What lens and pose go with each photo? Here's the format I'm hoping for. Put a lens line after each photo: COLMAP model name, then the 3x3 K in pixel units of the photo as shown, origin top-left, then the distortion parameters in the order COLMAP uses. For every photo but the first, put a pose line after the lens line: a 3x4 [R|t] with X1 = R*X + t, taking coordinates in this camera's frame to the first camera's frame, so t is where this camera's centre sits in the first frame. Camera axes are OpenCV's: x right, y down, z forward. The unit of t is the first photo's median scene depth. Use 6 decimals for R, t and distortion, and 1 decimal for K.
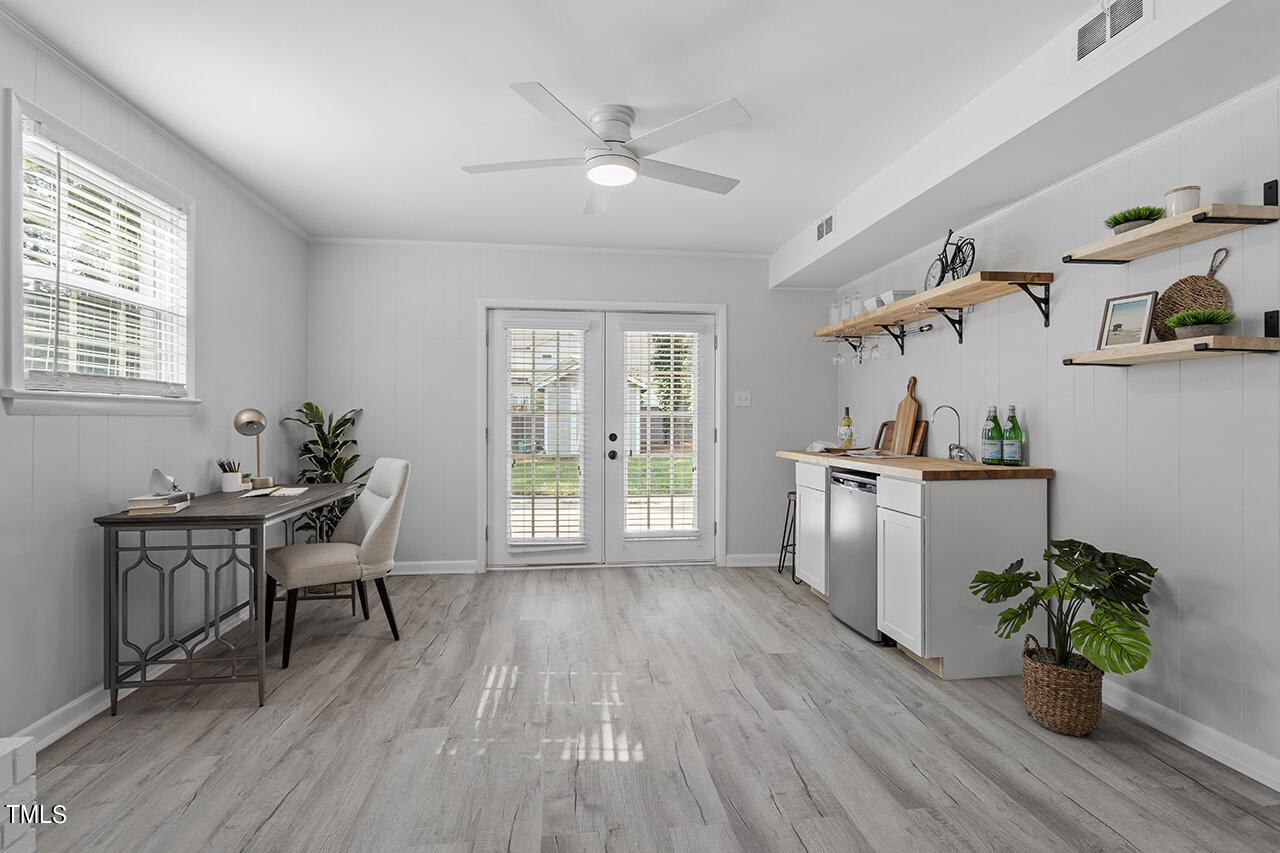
lens RADIAL K [[617.2, 0, 638.7], [0, 617.2, 420.4], [0, 0, 1]] dist [-0.000068, 0.002449]
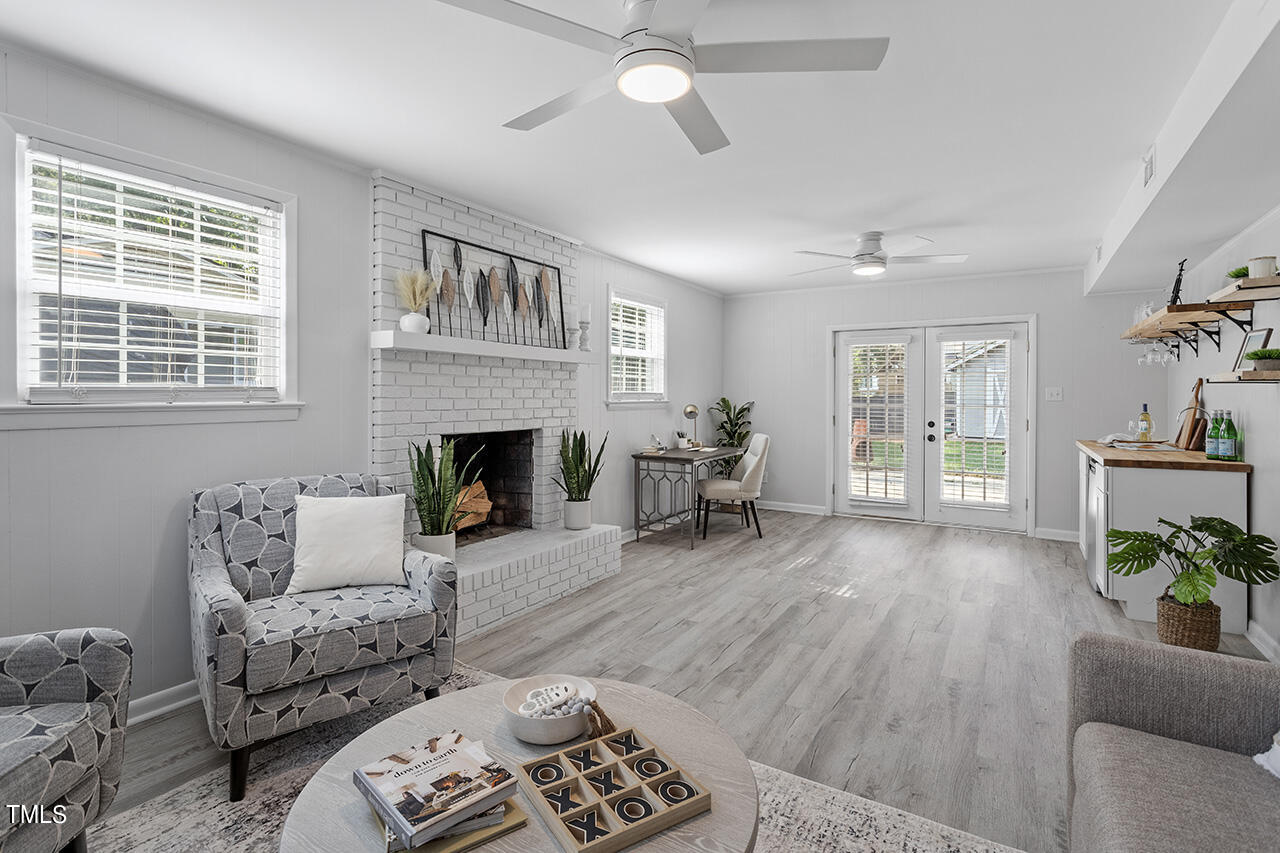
lens RADIAL K [[617.2, 0, 630.3], [0, 617.2, 398.7], [0, 0, 1]] dist [-0.000068, 0.002449]
pose [[0.774541, 0.003977, -0.632511, 0.413392], [-0.002071, 0.999991, 0.003751, -0.043013], [0.632520, -0.001595, 0.774542, -0.568841]]
